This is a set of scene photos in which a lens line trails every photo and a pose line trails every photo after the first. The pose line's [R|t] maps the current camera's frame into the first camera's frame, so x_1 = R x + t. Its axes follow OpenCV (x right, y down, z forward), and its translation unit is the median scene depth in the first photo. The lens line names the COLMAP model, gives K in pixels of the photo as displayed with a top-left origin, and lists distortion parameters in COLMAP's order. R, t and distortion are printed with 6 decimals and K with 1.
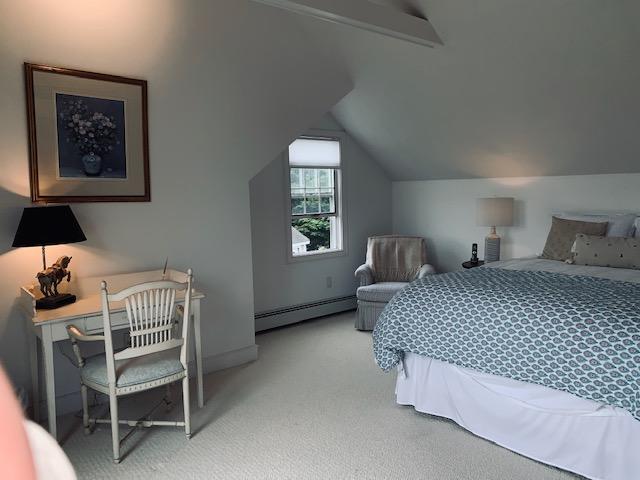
lens RADIAL K [[487.0, 0, 320.0], [0, 487.0, 240.0], [0, 0, 1]] dist [0.081457, -0.119100]
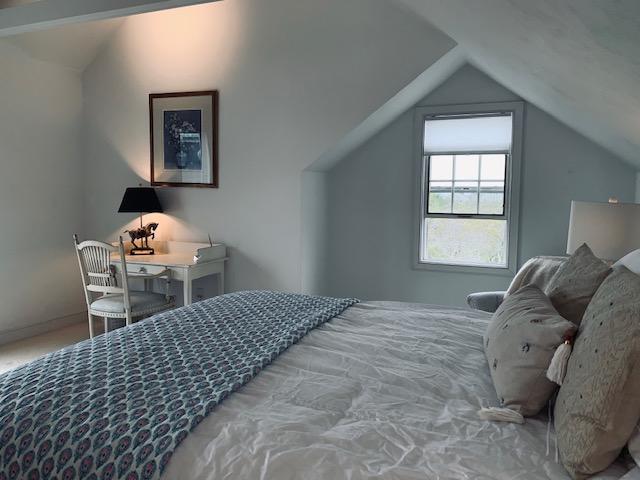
lens RADIAL K [[487.0, 0, 320.0], [0, 487.0, 240.0], [0, 0, 1]] dist [0.081457, -0.119100]
pose [[0.455548, 0.107249, -0.883727, 0.916560], [-0.109720, 0.991912, 0.063819, -0.058057], [0.883424, 0.067890, 0.463631, 0.695332]]
